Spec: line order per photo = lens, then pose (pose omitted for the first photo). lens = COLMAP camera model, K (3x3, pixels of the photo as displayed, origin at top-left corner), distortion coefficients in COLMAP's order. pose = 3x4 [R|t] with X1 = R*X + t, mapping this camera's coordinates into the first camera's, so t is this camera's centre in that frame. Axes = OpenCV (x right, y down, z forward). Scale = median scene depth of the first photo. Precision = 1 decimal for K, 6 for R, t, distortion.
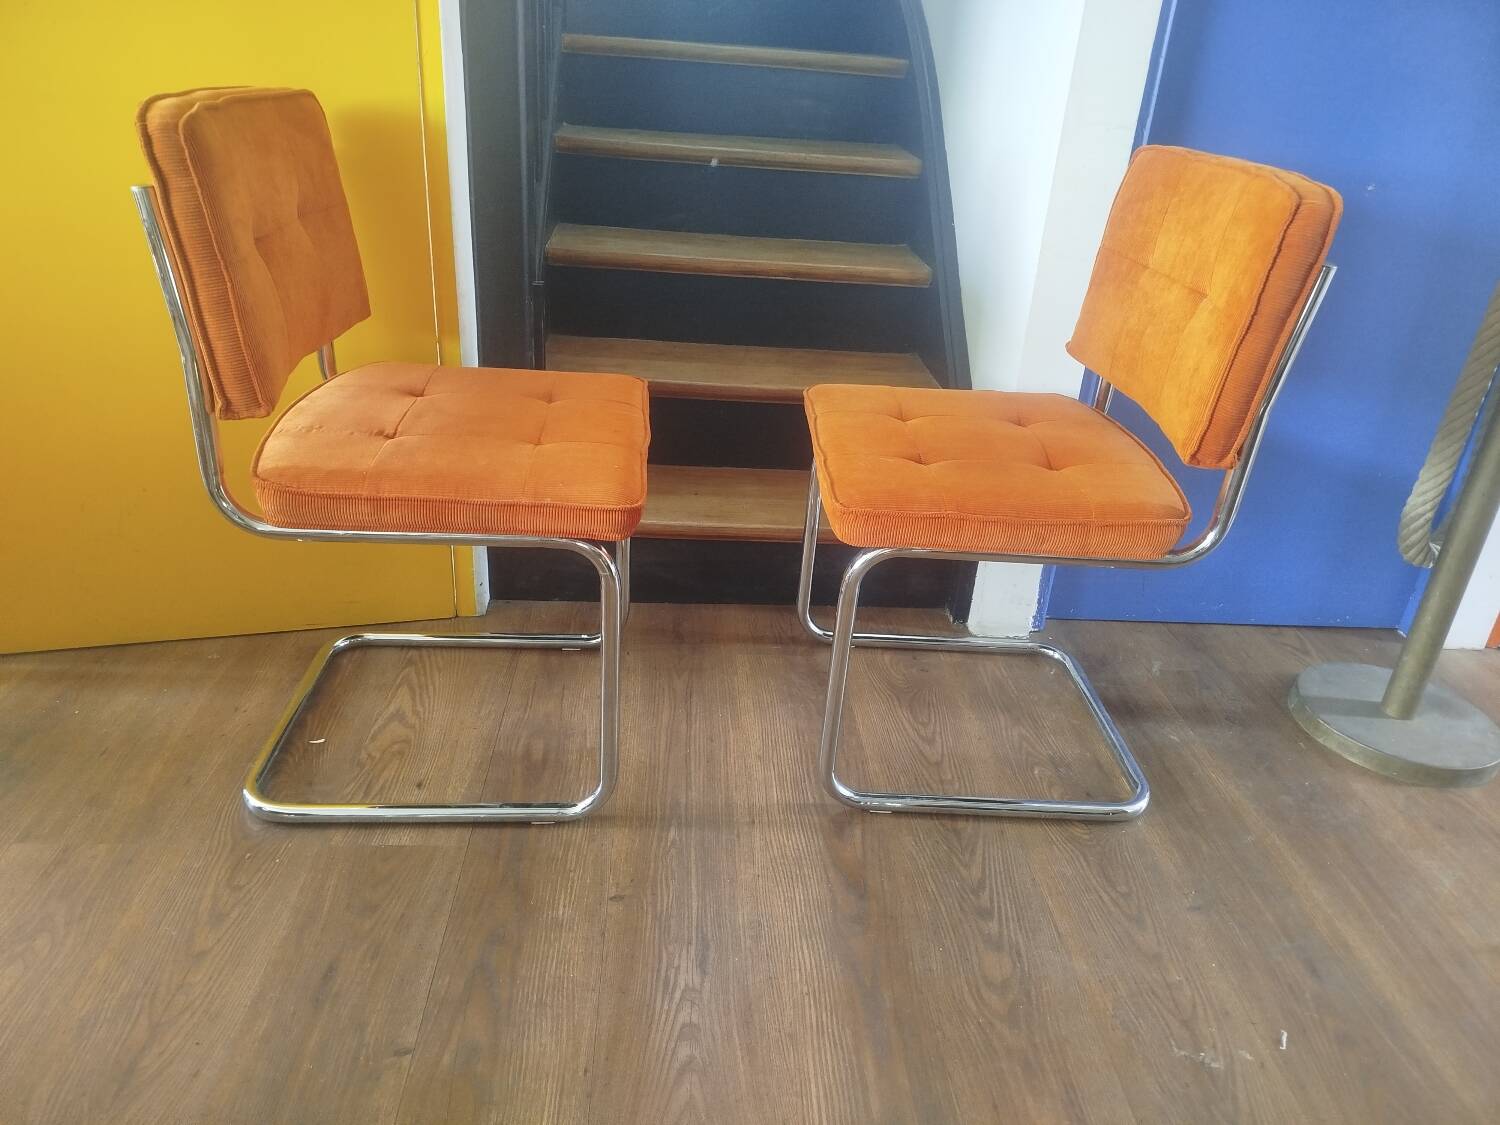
lens RADIAL K [[1044.1, 0, 758.0], [0, 1044.1, 562.1], [0, 0, 1]] dist [0.061442, -0.087300]
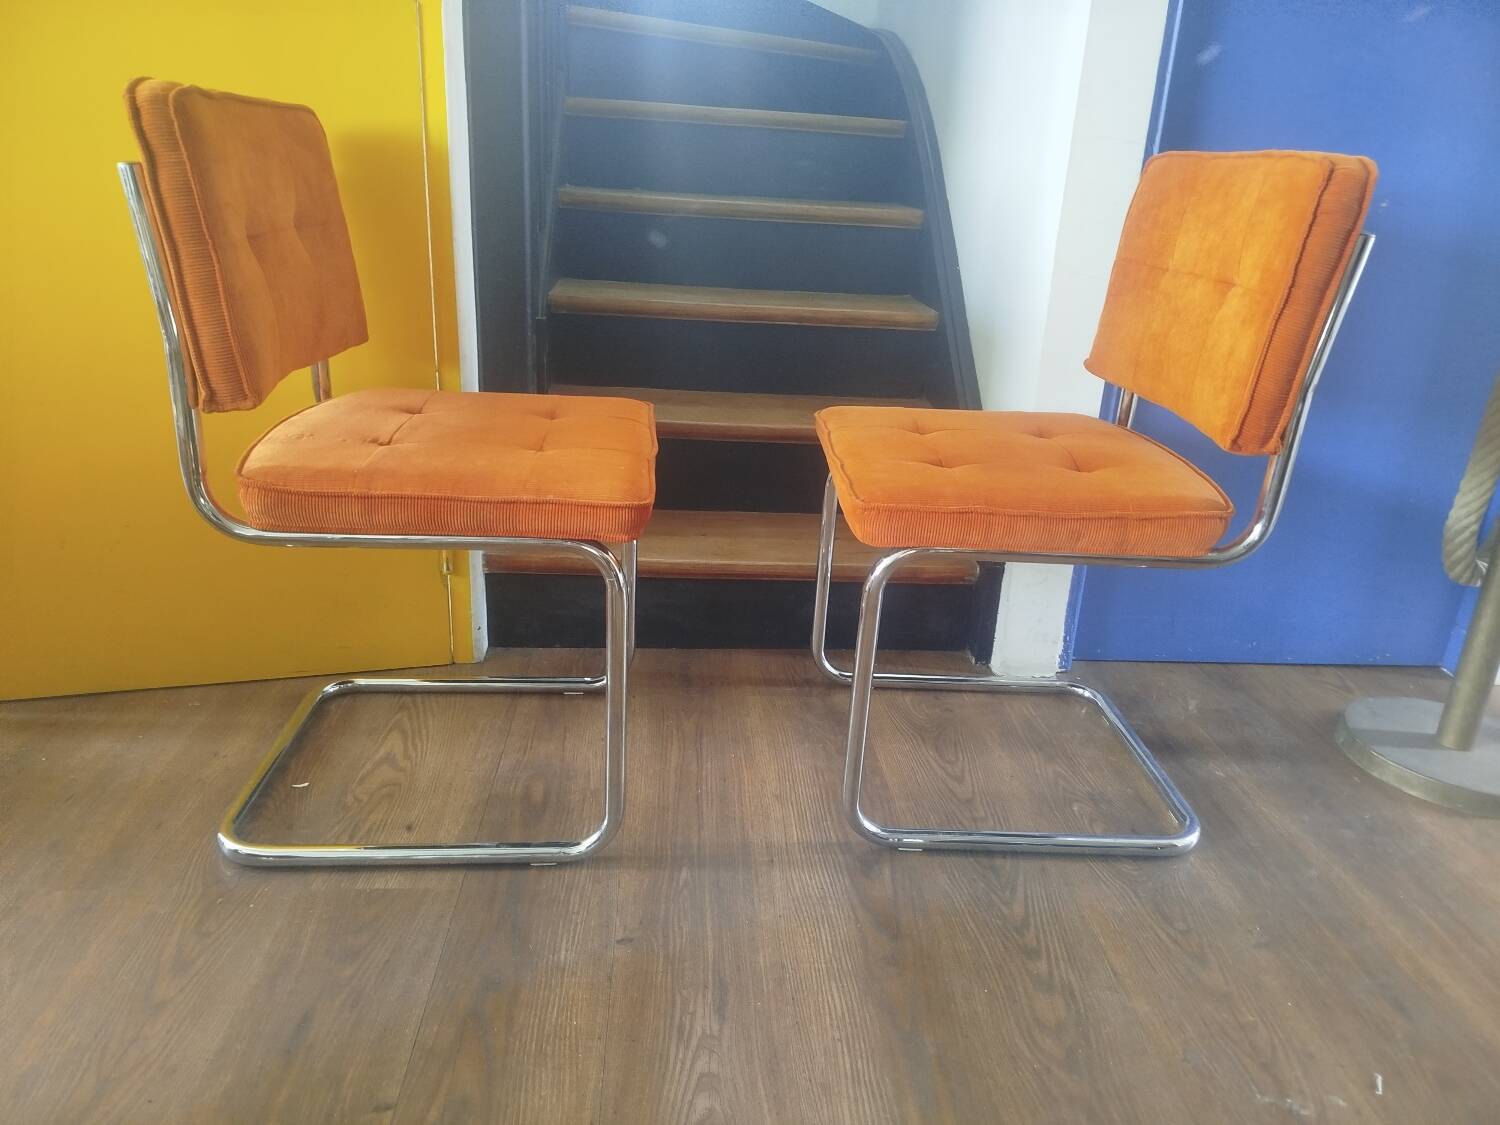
lens RADIAL K [[1047.0, 0, 758.3], [0, 1047.0, 561.3], [0, 0, 1]] dist [0.038047, -0.041521]
pose [[0.999863, -0.016559, 0.000468, -0.013336], [0.016520, 0.994666, -0.101815, 0.082885], [0.001221, 0.101809, 0.994803, 0.061286]]
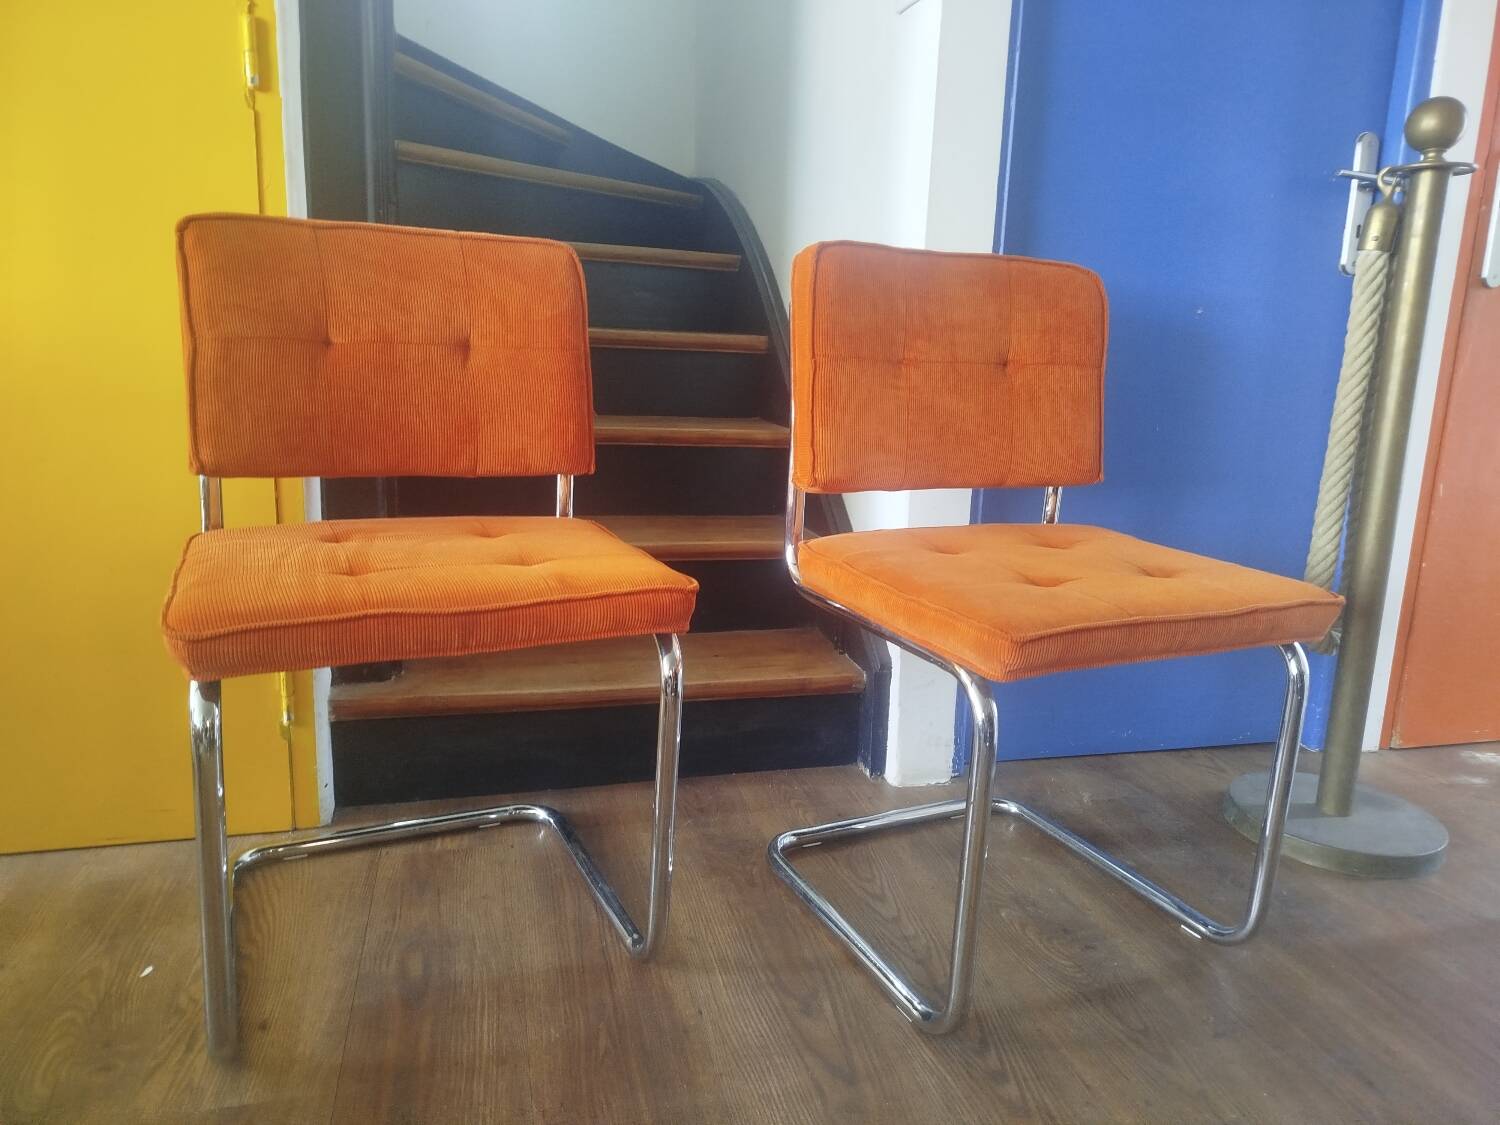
lens RADIAL K [[1047.0, 0, 758.3], [0, 1047.0, 561.3], [0, 0, 1]] dist [0.038047, -0.041521]
pose [[0.981370, -0.070207, 0.178838, -0.084847], [0.110756, 0.967337, -0.228019, 0.104239], [-0.156988, 0.243579, 0.957092, 0.129291]]
